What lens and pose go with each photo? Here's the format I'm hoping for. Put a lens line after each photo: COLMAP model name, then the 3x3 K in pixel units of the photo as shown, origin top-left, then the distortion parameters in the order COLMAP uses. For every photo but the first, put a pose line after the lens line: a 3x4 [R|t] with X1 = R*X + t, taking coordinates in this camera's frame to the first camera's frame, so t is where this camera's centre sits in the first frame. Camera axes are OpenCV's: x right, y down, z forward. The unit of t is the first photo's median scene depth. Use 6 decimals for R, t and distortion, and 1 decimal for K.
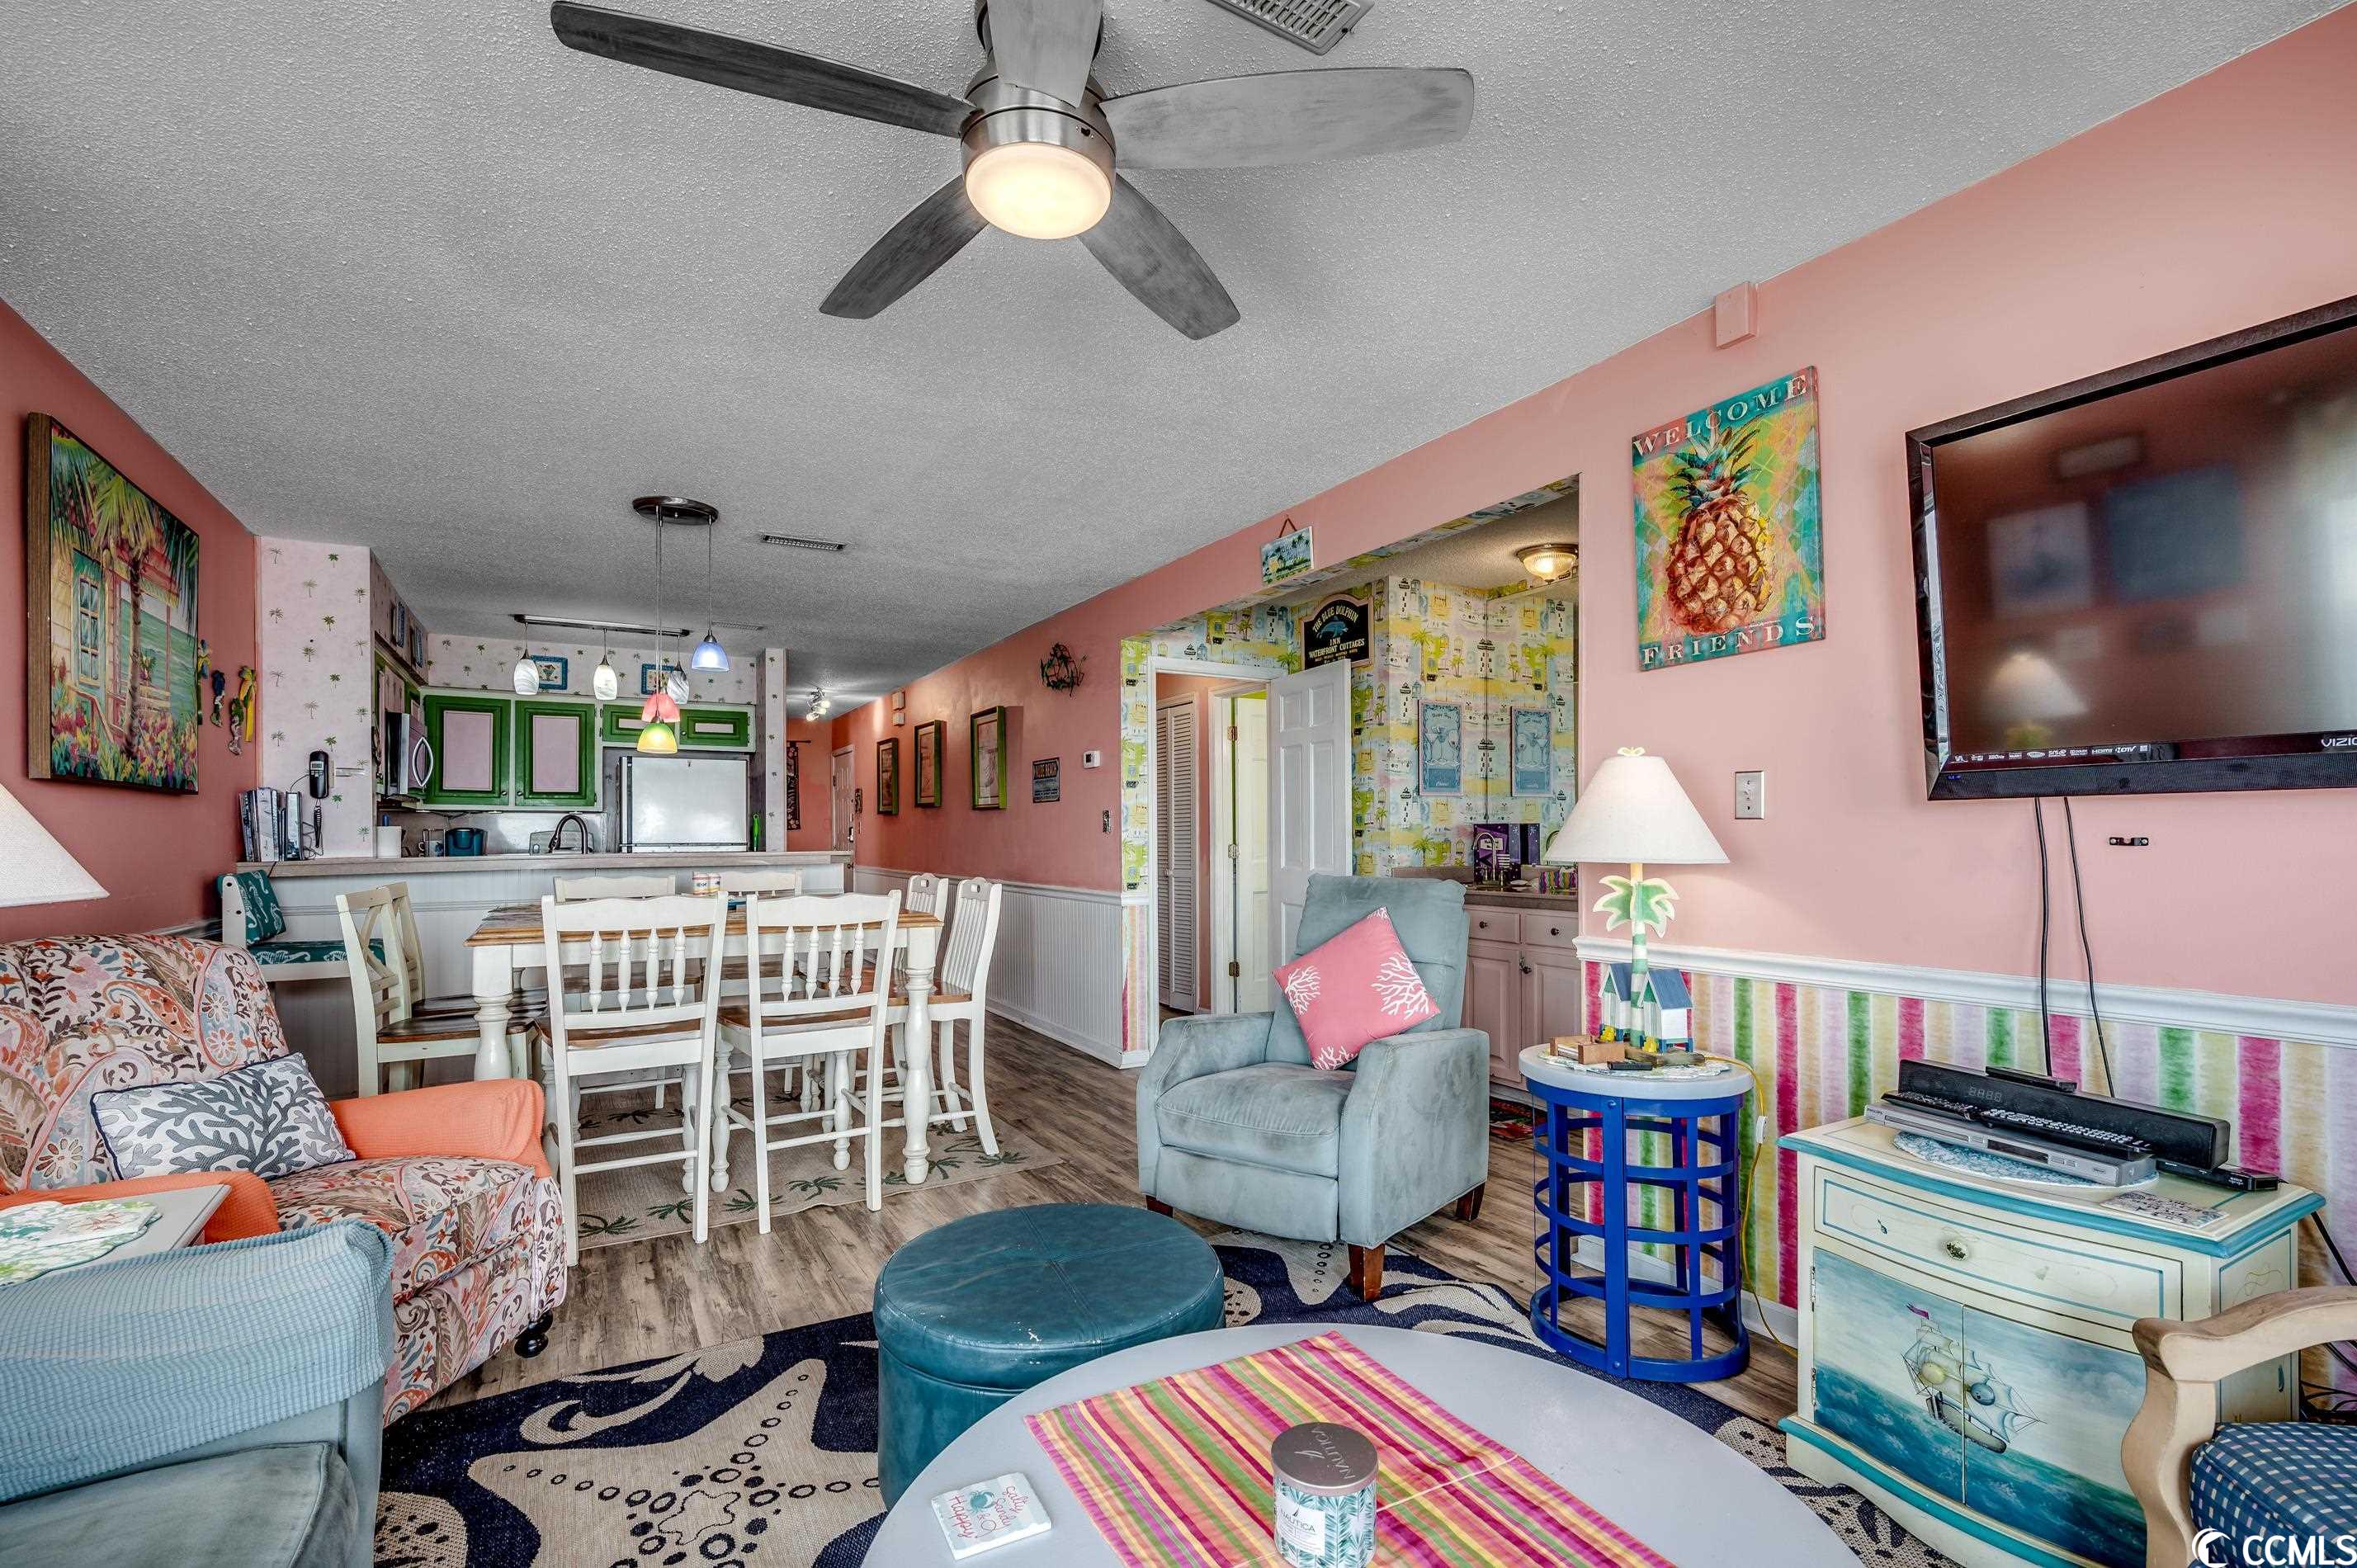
lens RADIAL K [[1055.4, 0, 1188.4], [0, 1055.4, 830.7], [0, 0, 1]] dist [-0.000057, -0.000049]
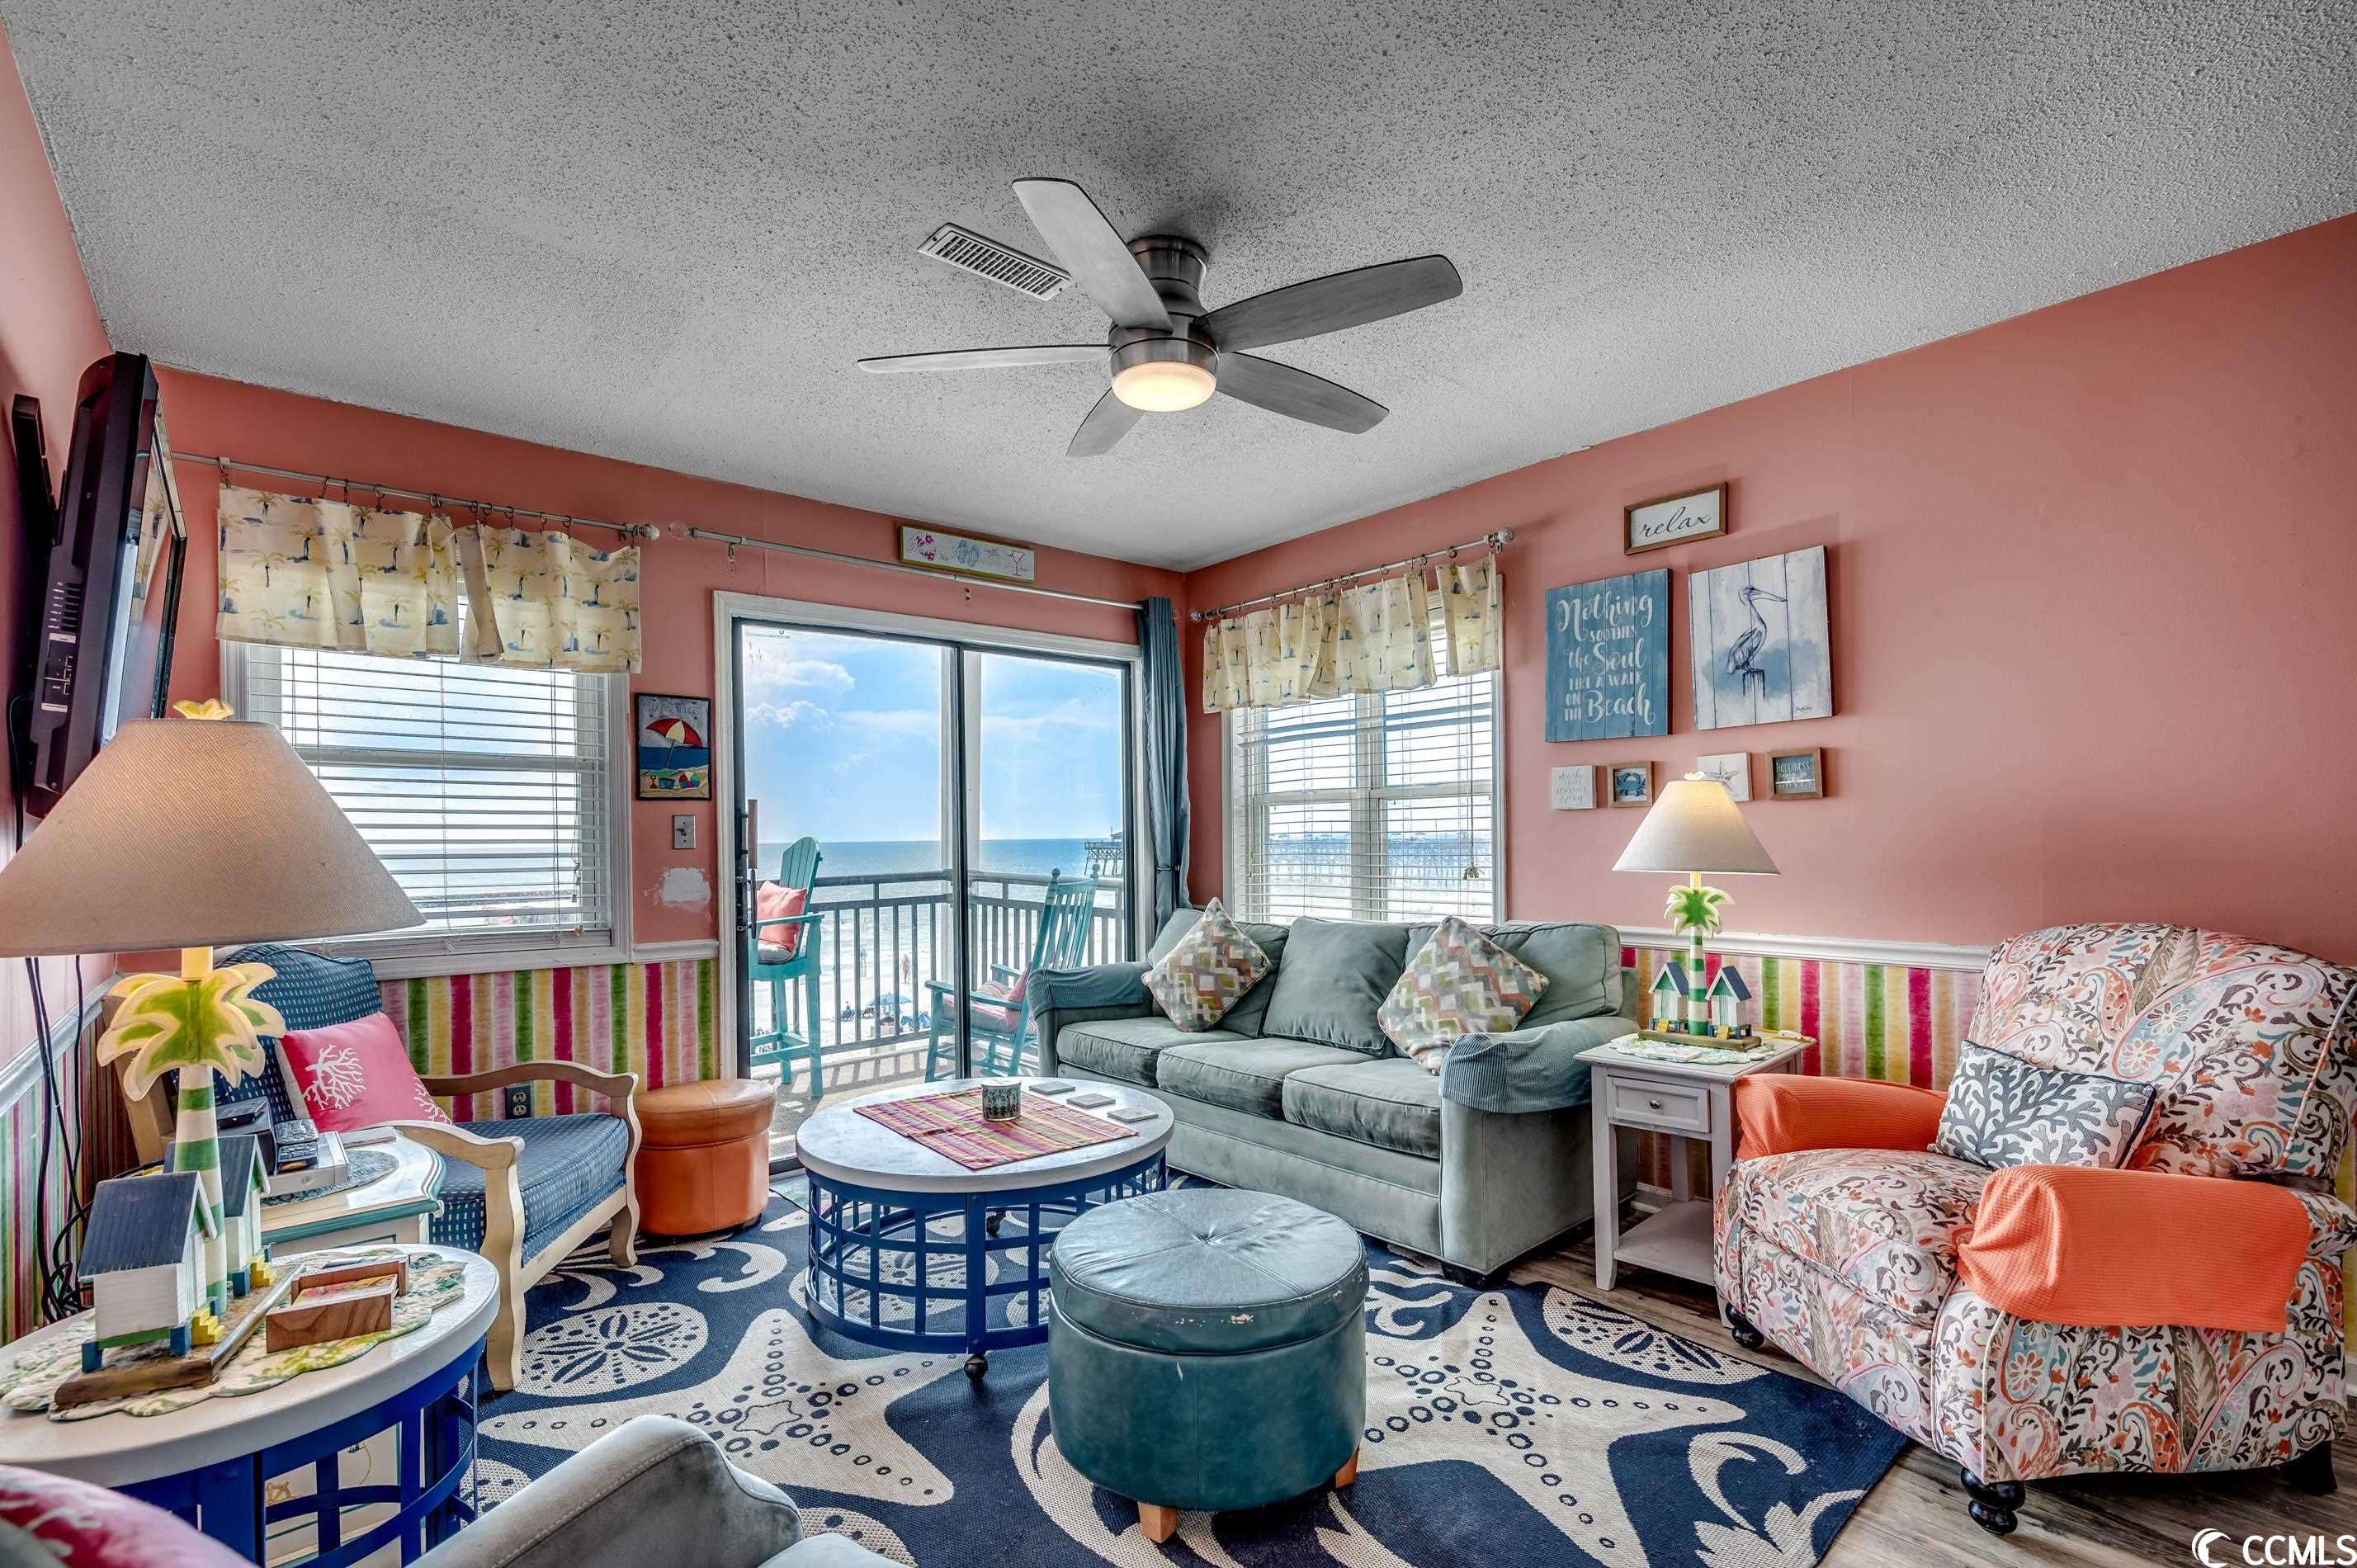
lens RADIAL K [[1055.4, 0, 1188.4], [0, 1055.4, 830.7], [0, 0, 1]] dist [-0.000057, -0.000049]
pose [[-0.981796, 0.020851, -0.188791, 0.063917], [0.022207, 0.999741, -0.005068, -0.007312], [0.188636, -0.009168, -0.982004, 1.543590]]
